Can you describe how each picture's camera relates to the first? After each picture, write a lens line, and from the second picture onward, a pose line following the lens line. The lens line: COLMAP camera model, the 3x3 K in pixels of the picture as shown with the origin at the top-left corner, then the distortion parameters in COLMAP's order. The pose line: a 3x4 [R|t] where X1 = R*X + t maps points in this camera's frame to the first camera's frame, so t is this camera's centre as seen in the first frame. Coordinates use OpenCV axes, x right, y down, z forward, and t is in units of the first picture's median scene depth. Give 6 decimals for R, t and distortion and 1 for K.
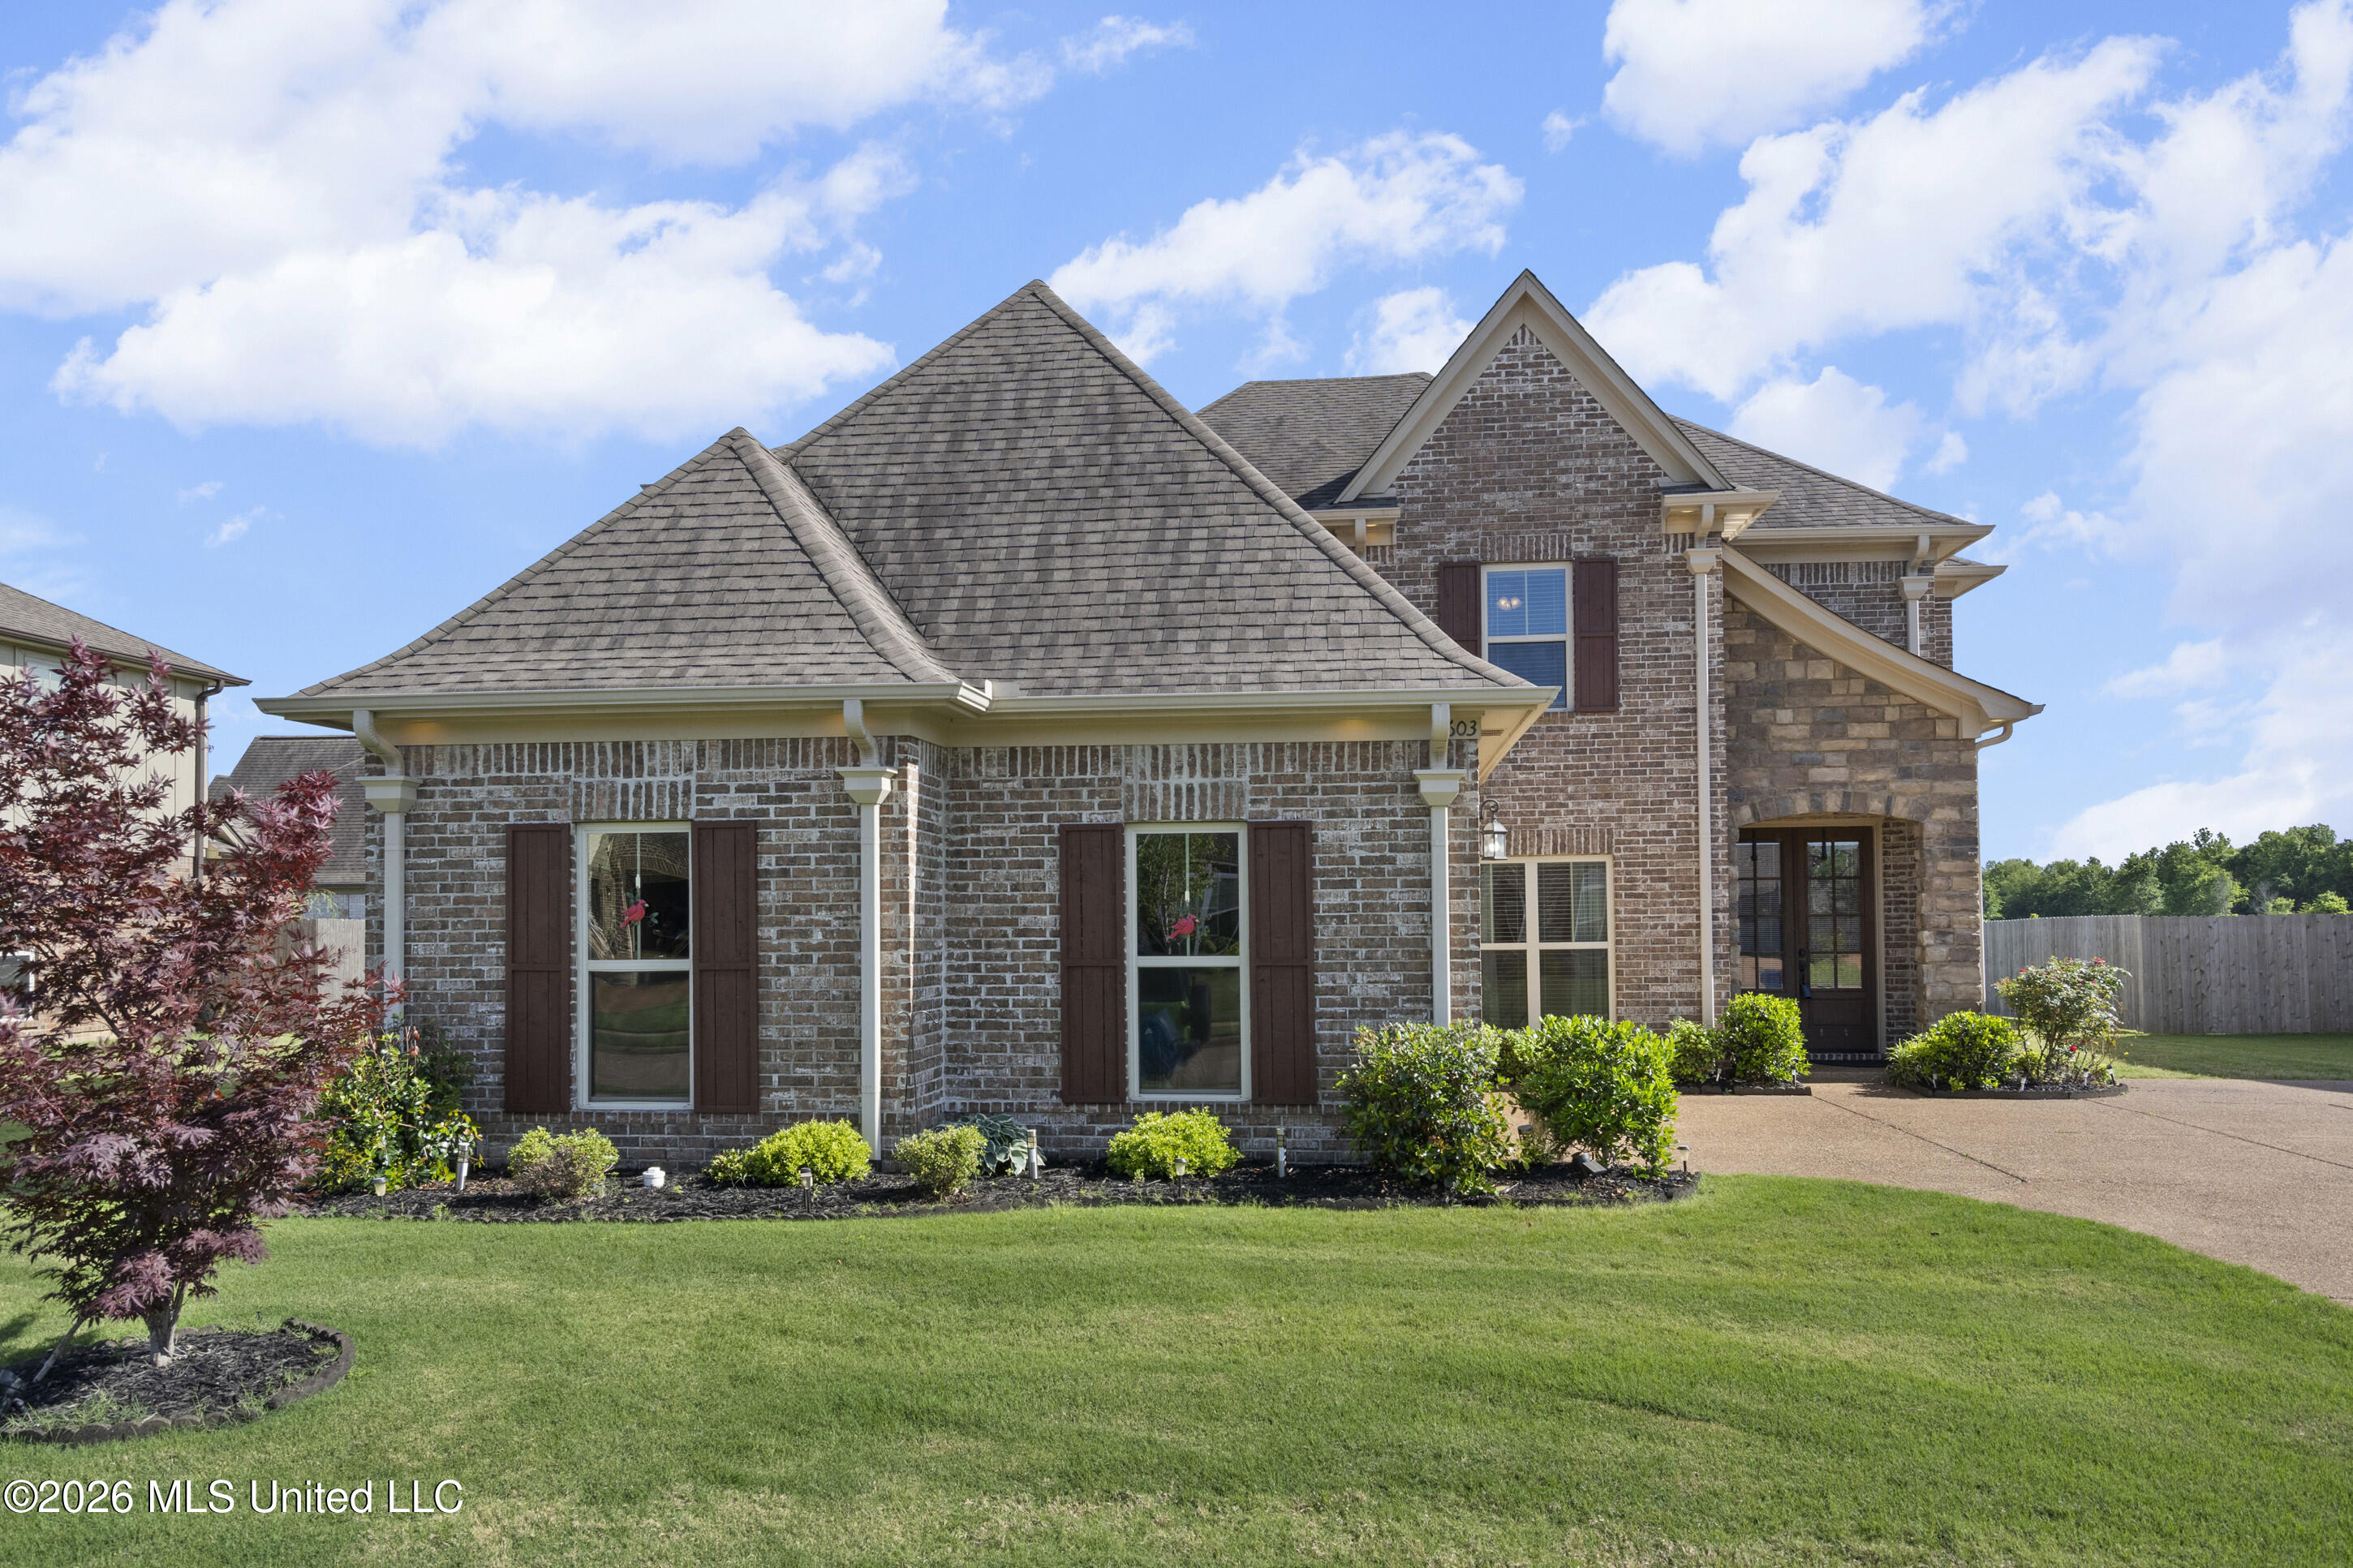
lens RADIAL K [[1630.8, 0, 1173.7], [0, 1630.8, 797.7], [0, 0, 1]] dist [0.004246, 0.001062]
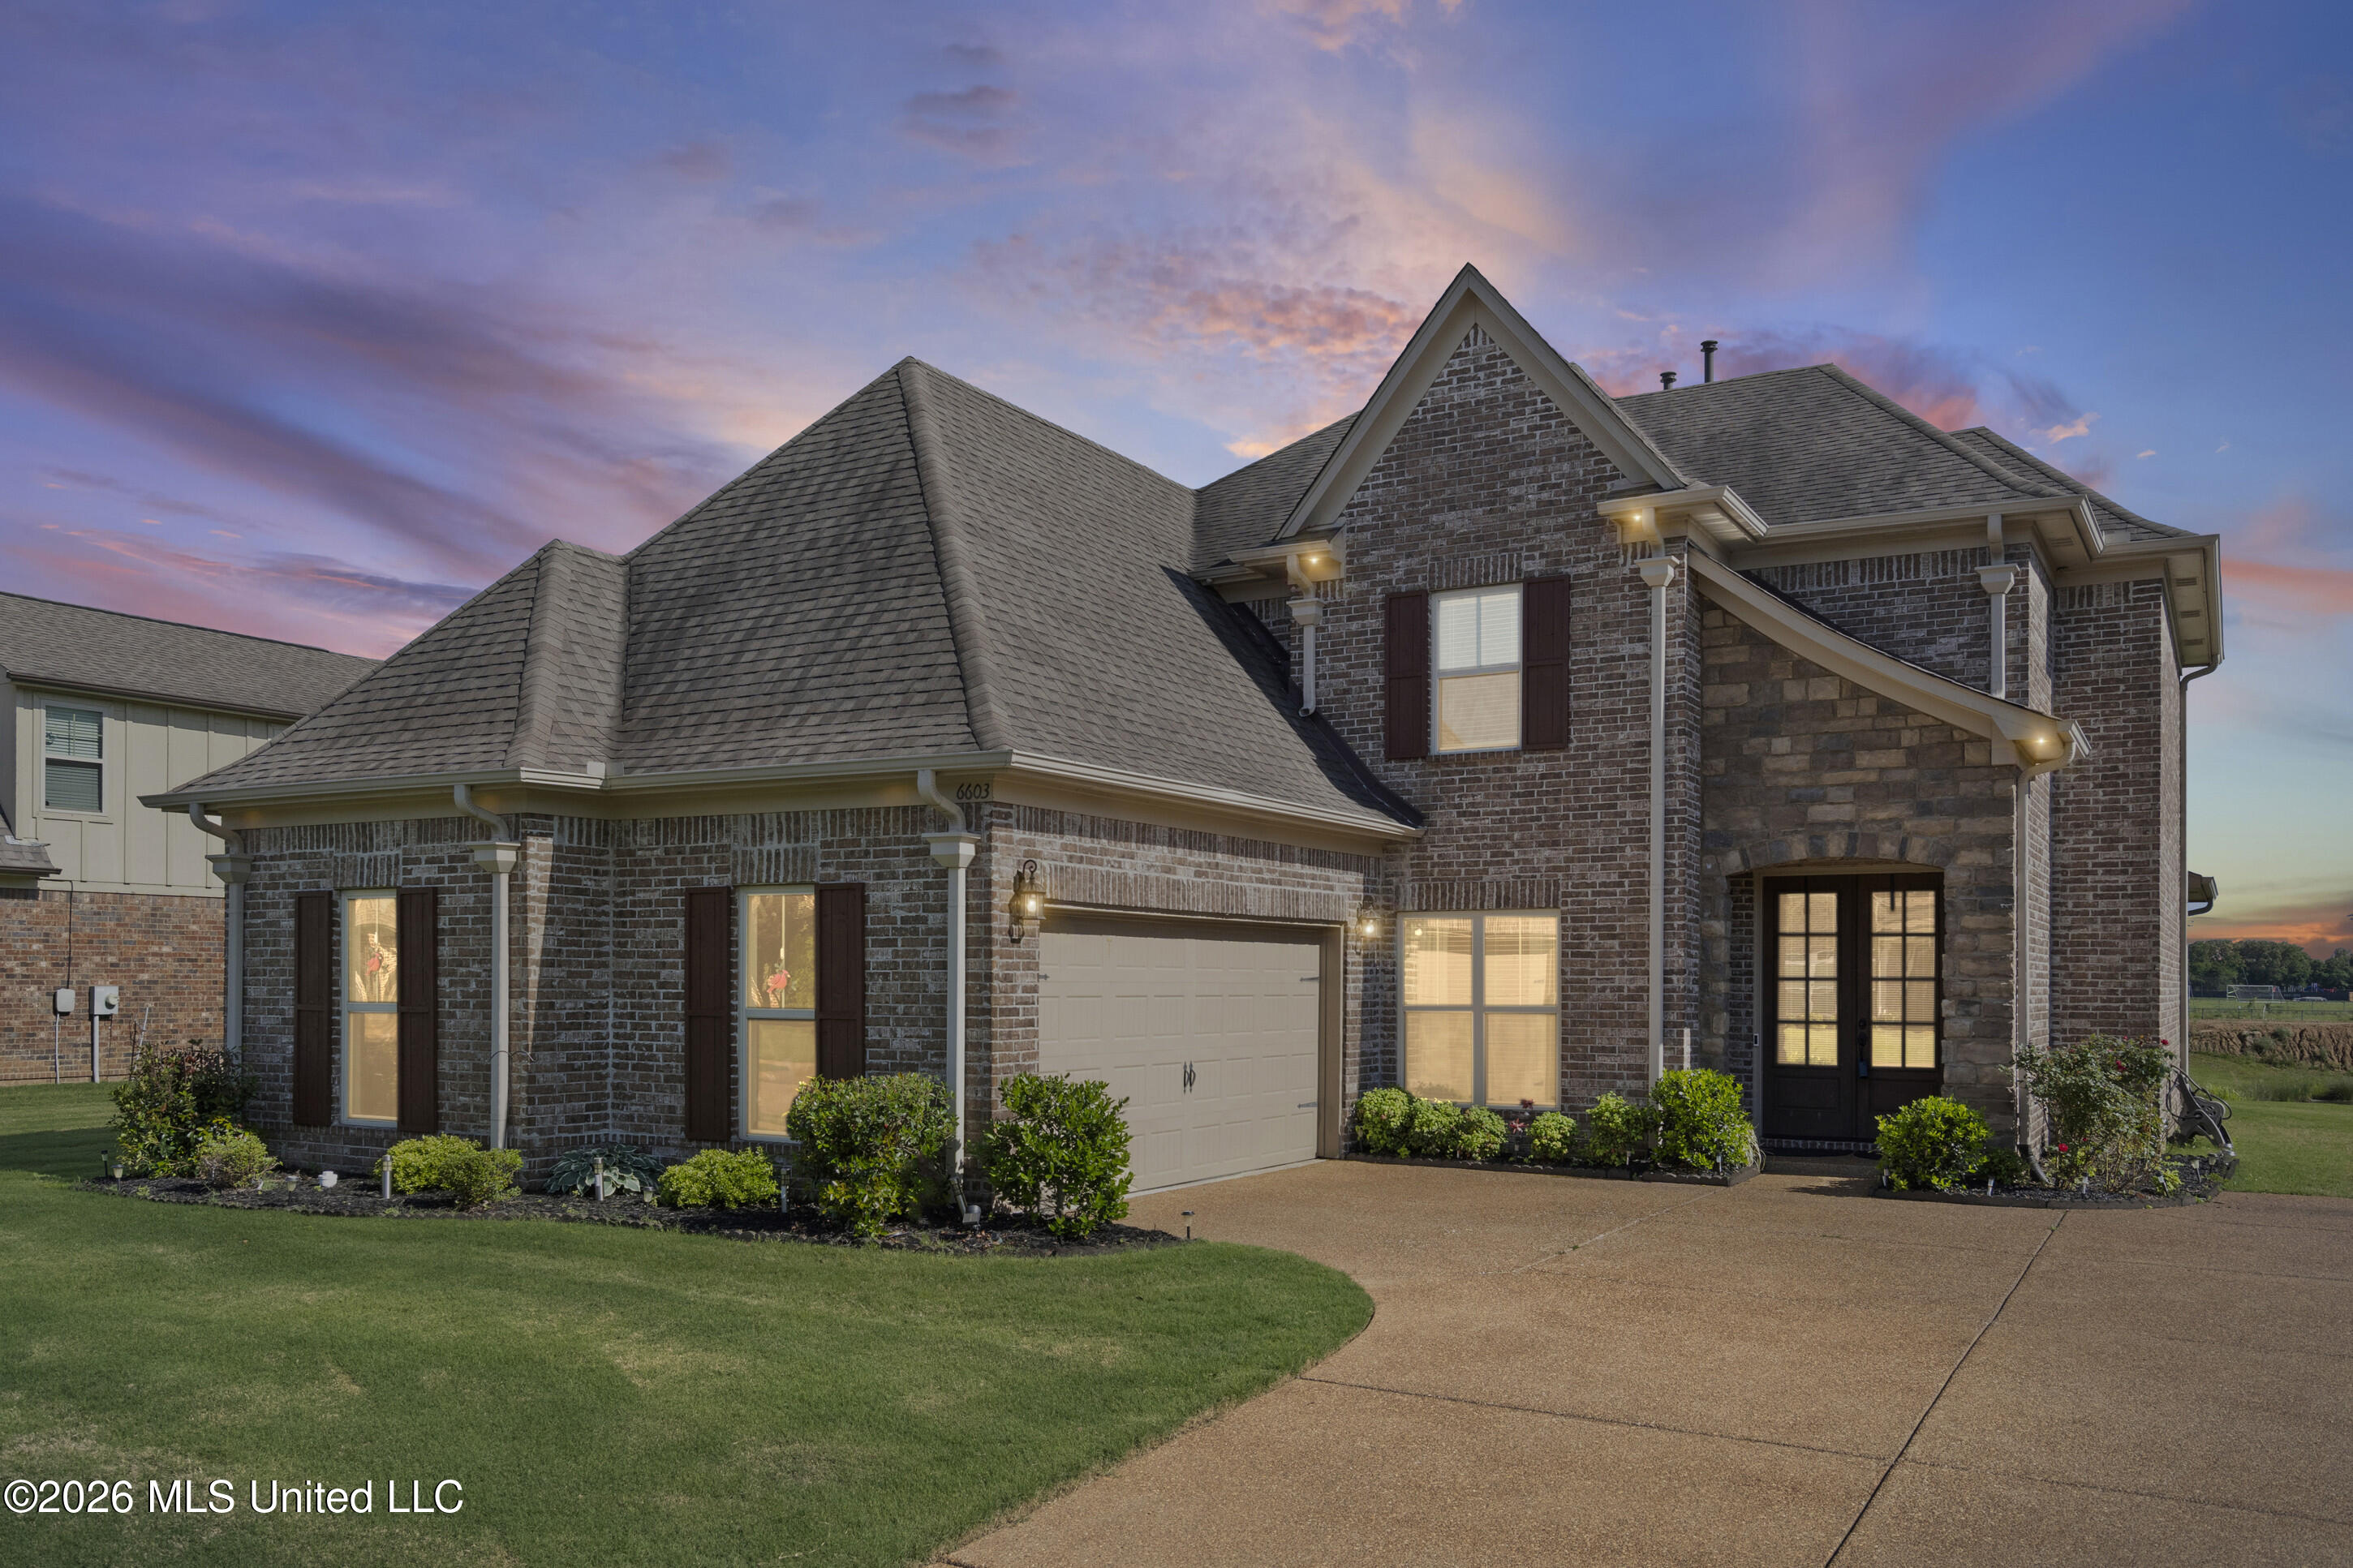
lens RADIAL K [[1831.1, 0, 1181.7], [0, 1831.1, 871.9], [0, 0, 1]] dist [0.004218, 0.003383]
pose [[0.918088, -0.011156, -0.396220, 0.479624], [0.018824, 0.999703, 0.015469, -0.004740], [0.395929, -0.021660, 0.918025, -0.004593]]
